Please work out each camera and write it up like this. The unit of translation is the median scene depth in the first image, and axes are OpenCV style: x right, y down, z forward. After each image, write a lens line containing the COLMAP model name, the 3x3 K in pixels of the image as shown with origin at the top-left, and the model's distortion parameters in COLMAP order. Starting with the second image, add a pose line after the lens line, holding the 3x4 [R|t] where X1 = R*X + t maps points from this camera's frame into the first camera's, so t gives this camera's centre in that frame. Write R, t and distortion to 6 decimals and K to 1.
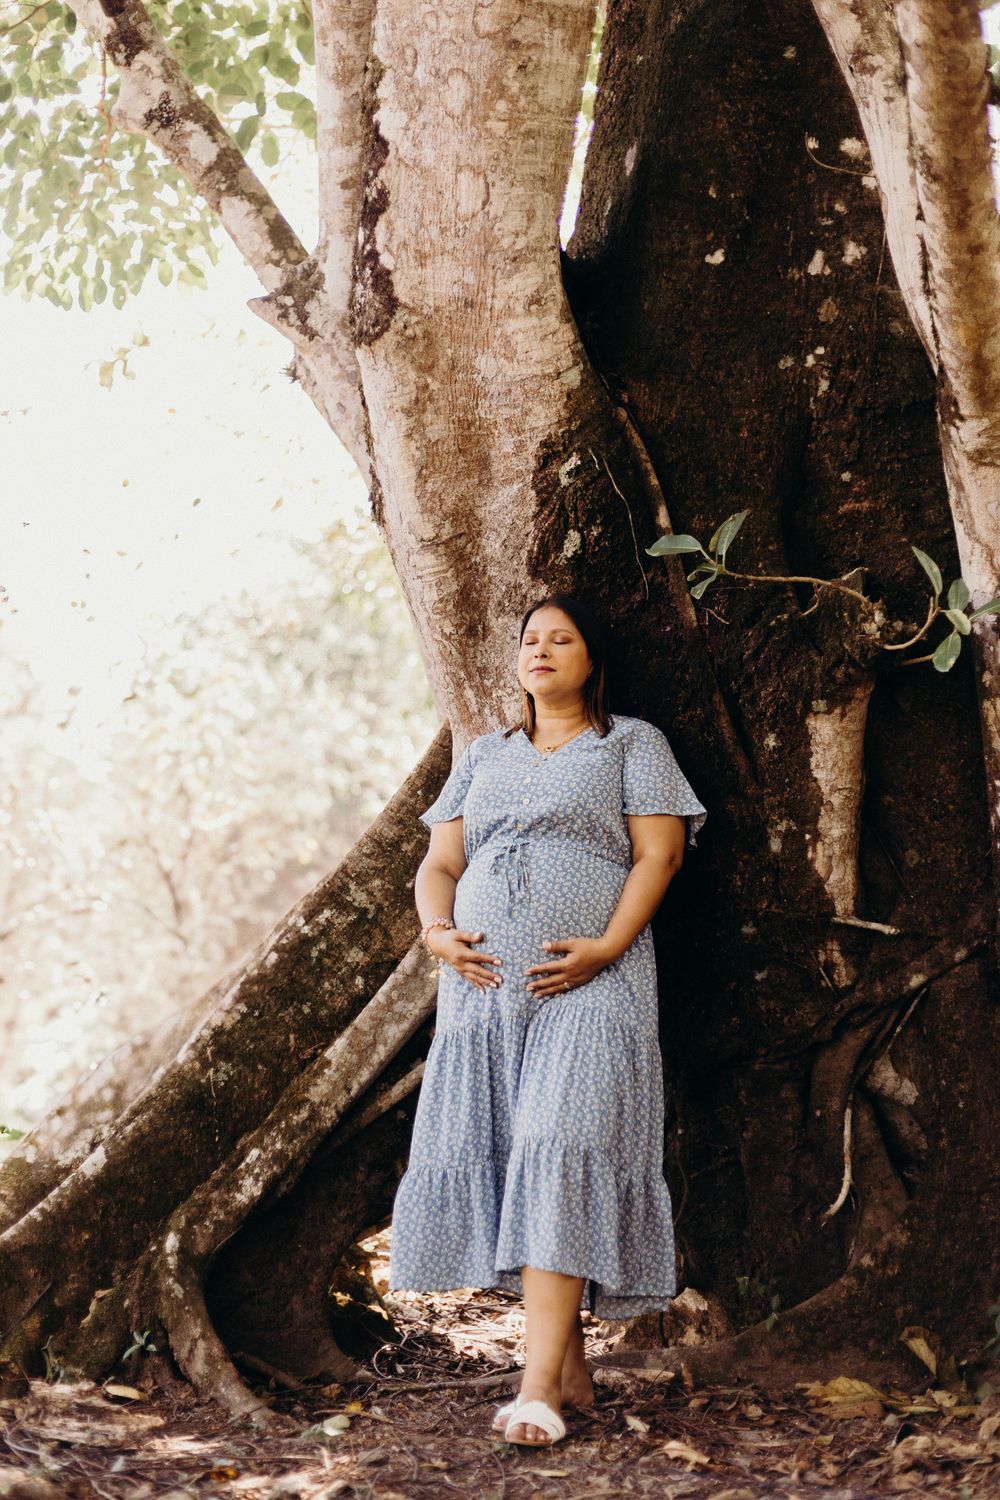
lens RADIAL K [[2354.4, 0, 503.3], [0, 2354.4, 712.7], [0, 0, 1]] dist [-0.014535, 0.122952]
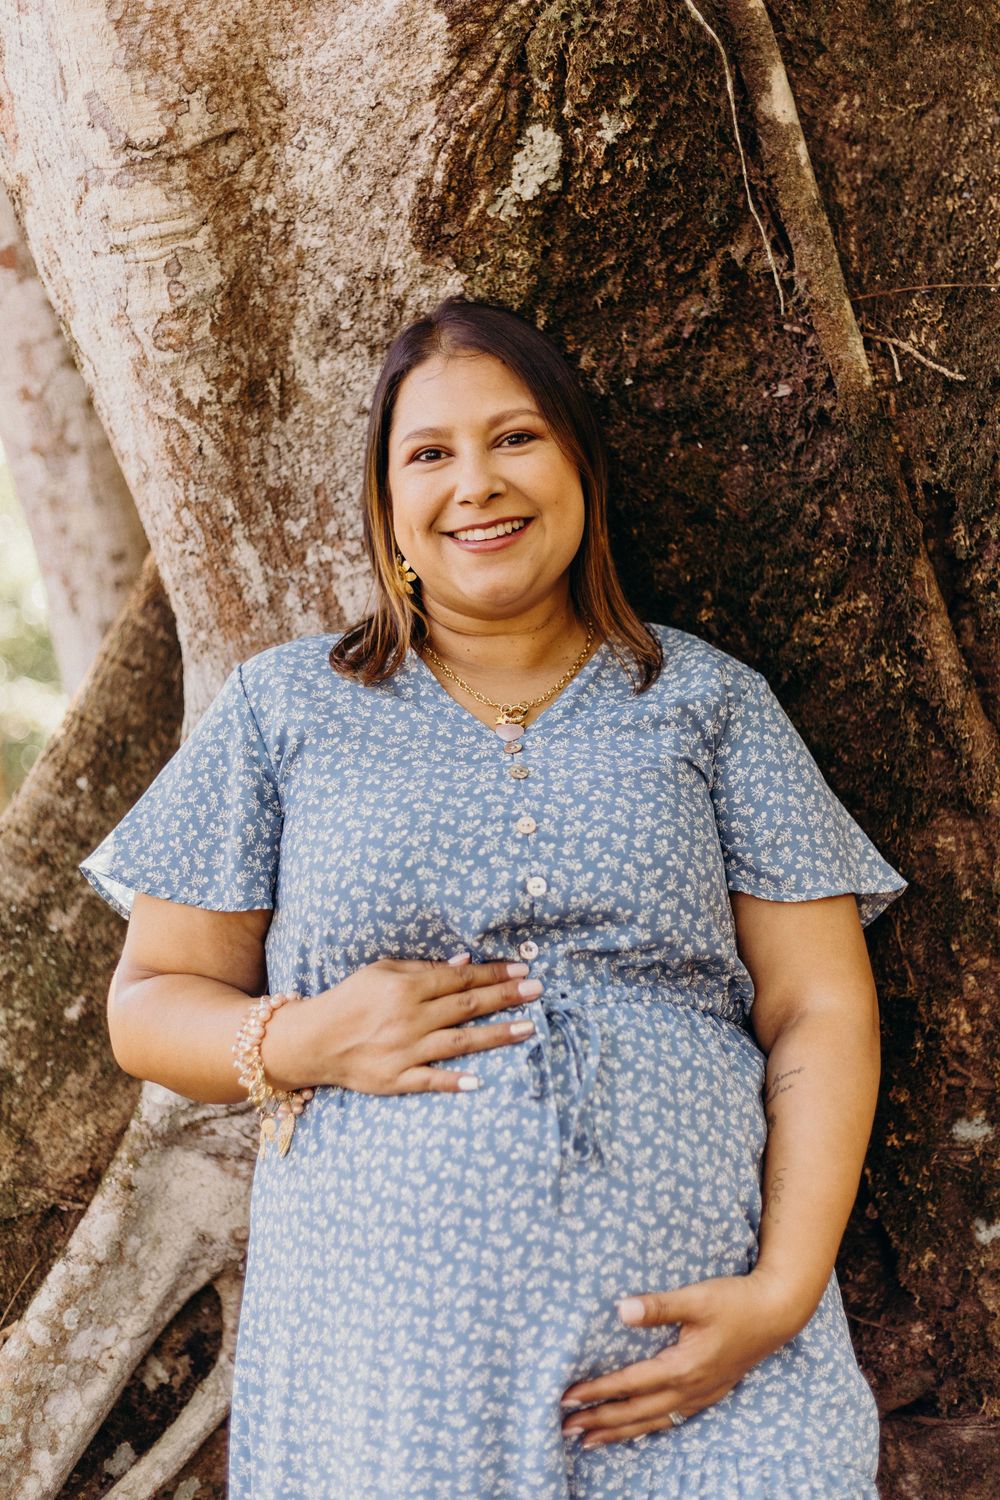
lens RADIAL K [[2354.4, 0, 503.3], [0, 2354.4, 712.7], [0, 0, 1]] dist [-0.014535, 0.122952]
pose [[0.961240, -0.039063, 0.272930, -0.081503], [0.006134, 0.992697, 0.120475, -0.029319], [-0.275643, -0.114132, 0.954460, 0.621577]]
